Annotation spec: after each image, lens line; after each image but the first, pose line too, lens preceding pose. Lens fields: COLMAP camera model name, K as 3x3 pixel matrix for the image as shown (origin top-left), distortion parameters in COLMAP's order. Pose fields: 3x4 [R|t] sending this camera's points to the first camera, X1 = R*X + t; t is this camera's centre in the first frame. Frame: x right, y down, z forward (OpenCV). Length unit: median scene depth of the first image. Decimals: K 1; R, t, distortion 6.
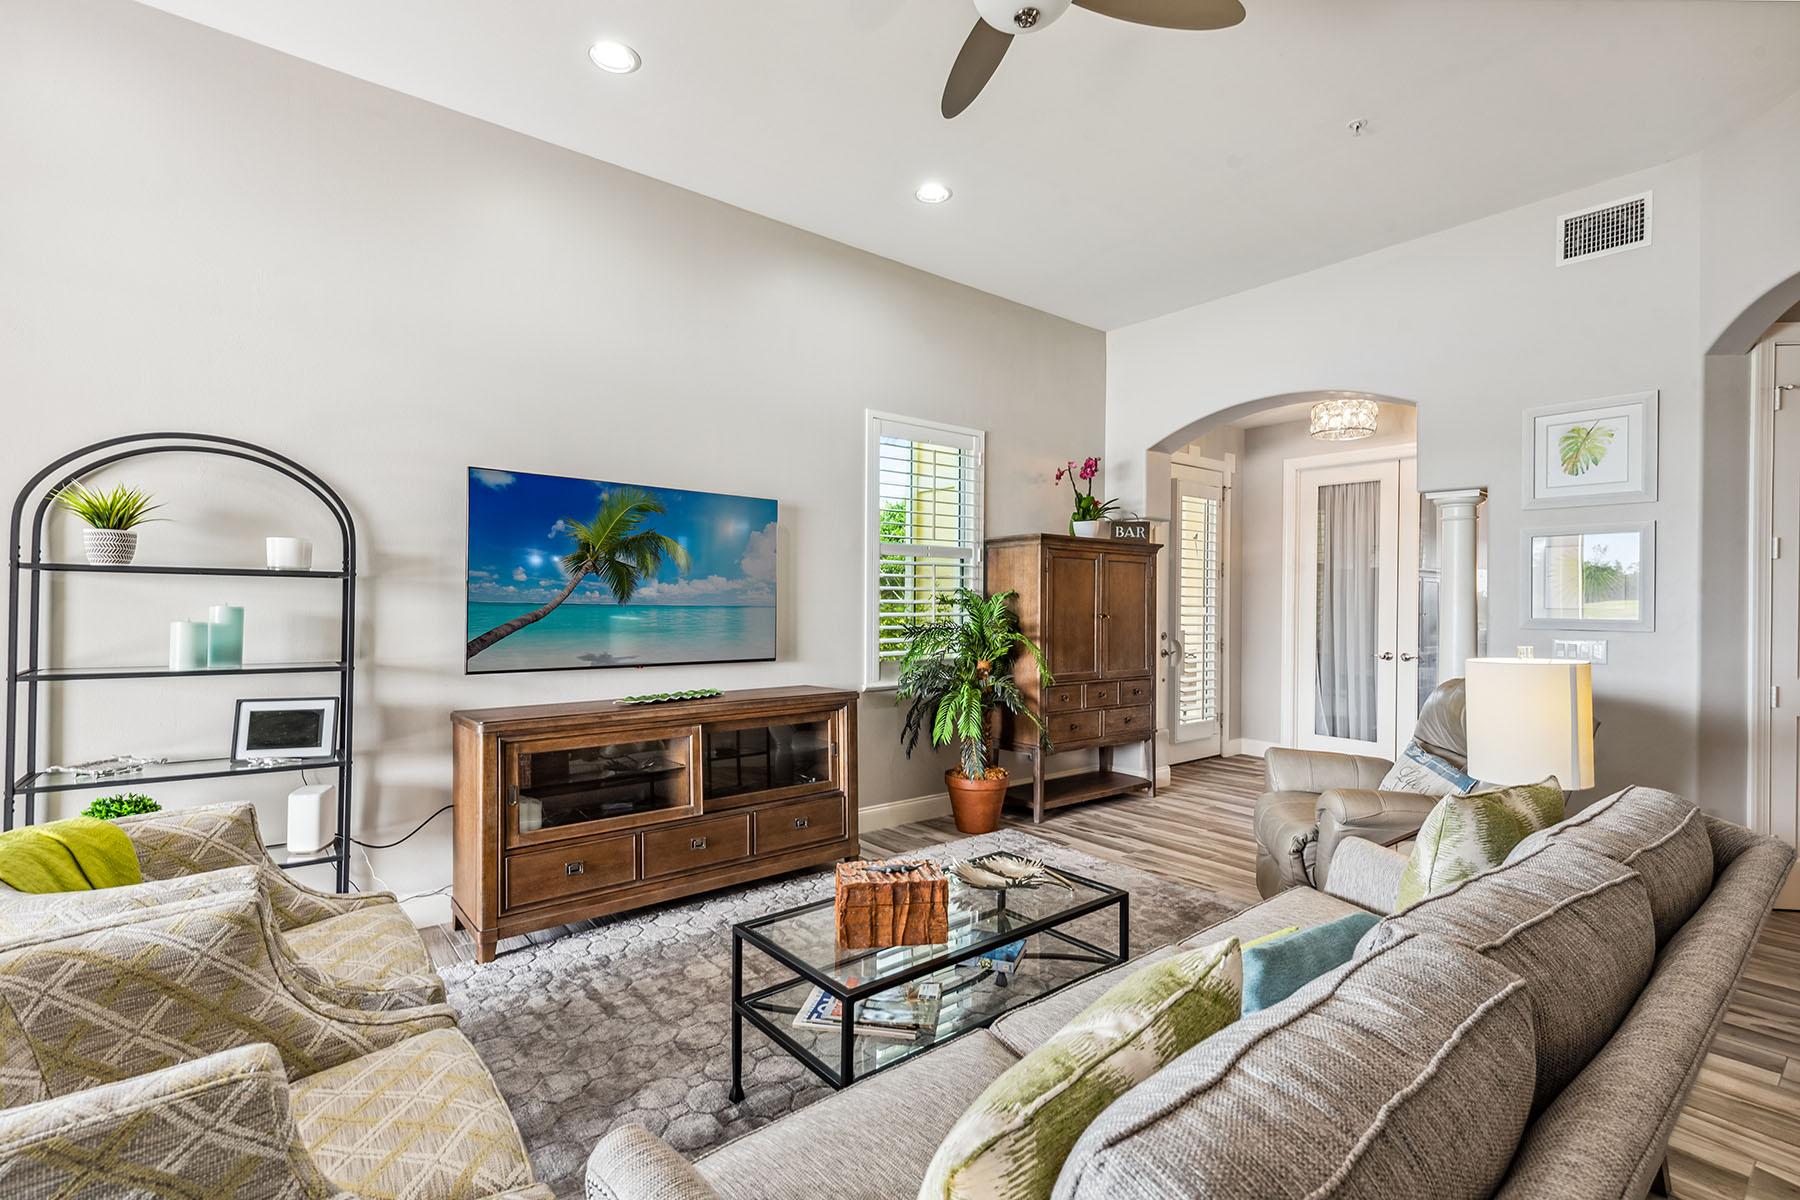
lens RADIAL K [[832.8, 0, 892.3], [0, 832.8, 595.7], [0, 0, 1]] dist [0.001663, -0.000295]
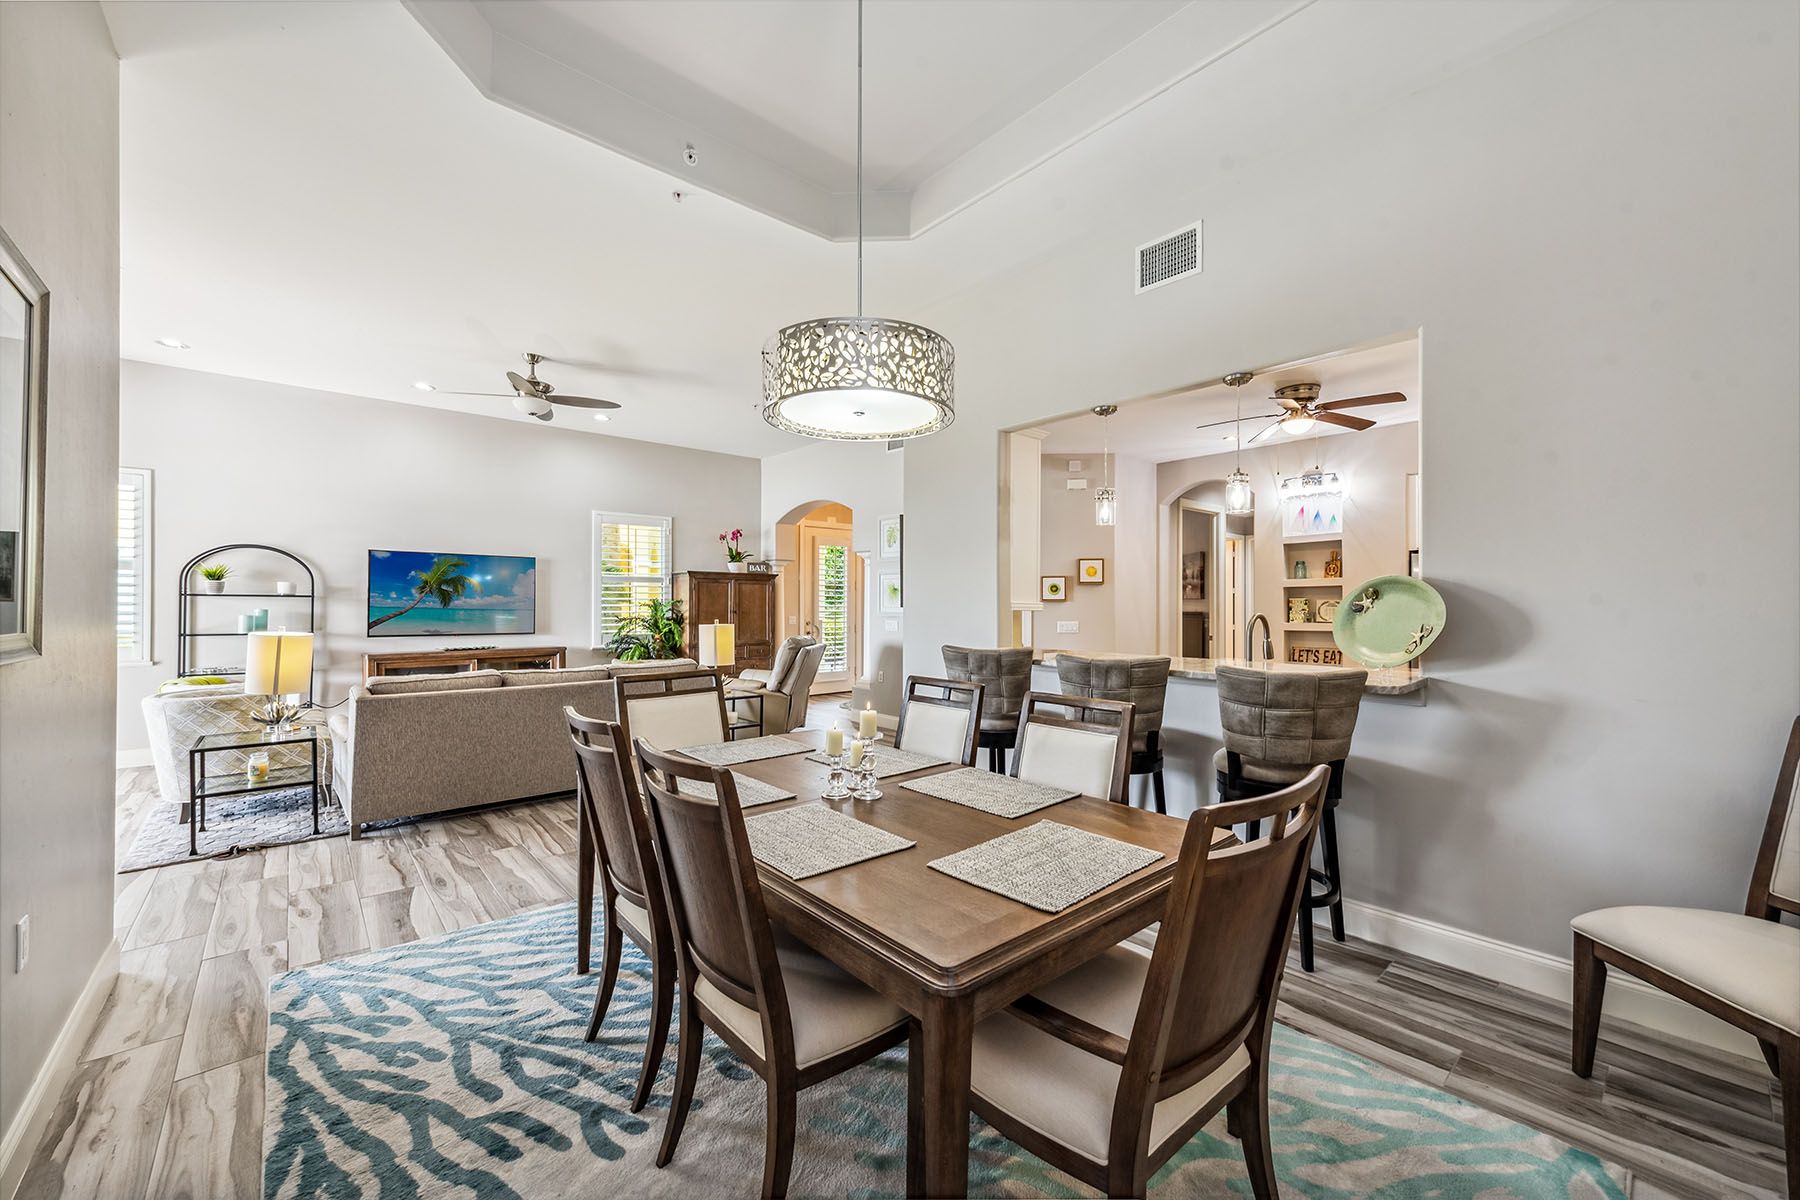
lens RADIAL K [[739.3, 0, 906.0], [0, 739.3, 601.5], [0, 0, 1]] dist [0.014679, 0.000194]
pose [[0.999297, -0.005924, 0.037027, 0.812029], [0.005860, 0.999981, 0.001844, -0.002530], [-0.037037, -0.001626, 0.999313, -1.011895]]
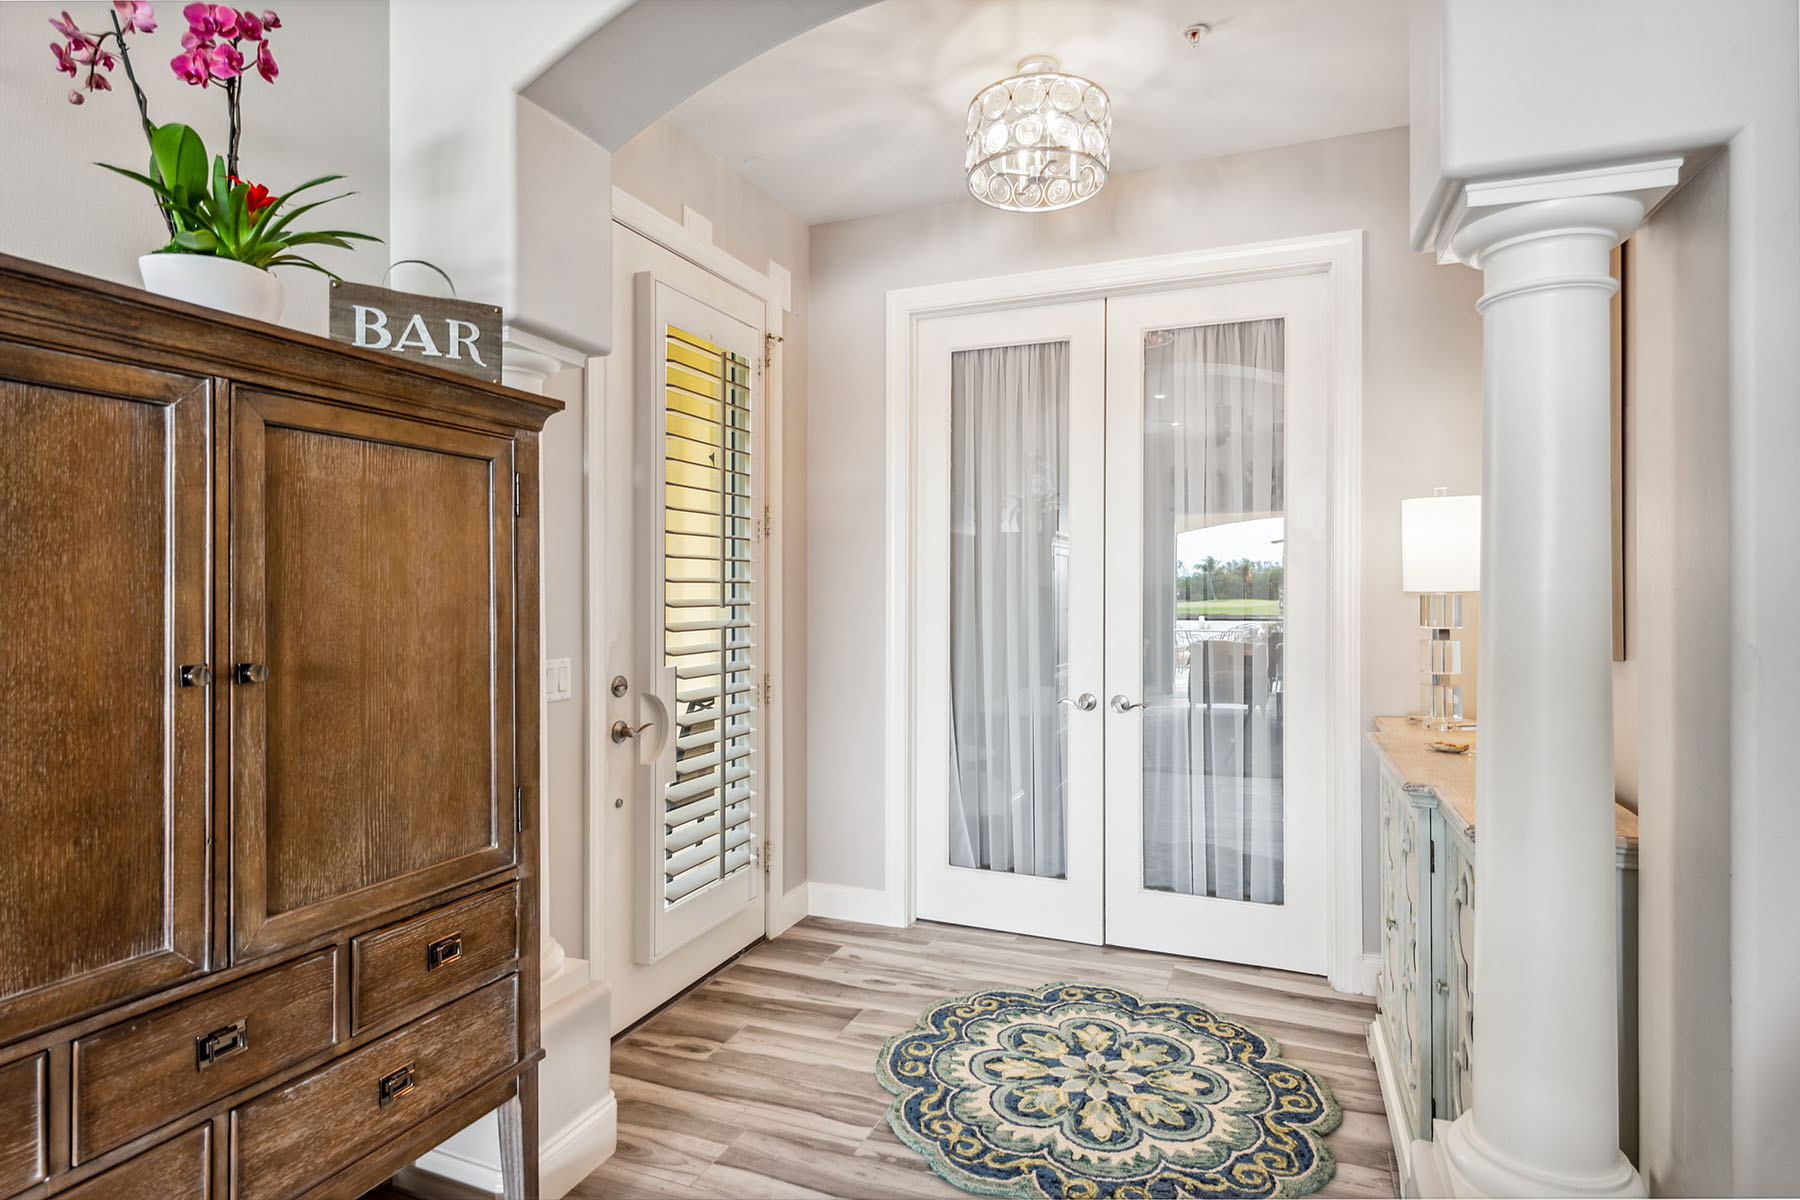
lens RADIAL K [[942.6, 0, 895.1], [0, 942.6, 593.2], [0, 0, 1]] dist [0.005925, -0.000098]
pose [[0.877214, -0.011712, 0.479956, 0.396495], [0.005443, 0.999881, 0.014451, 0.001419], [-0.480068, -0.010064, 0.877173, 0.968917]]
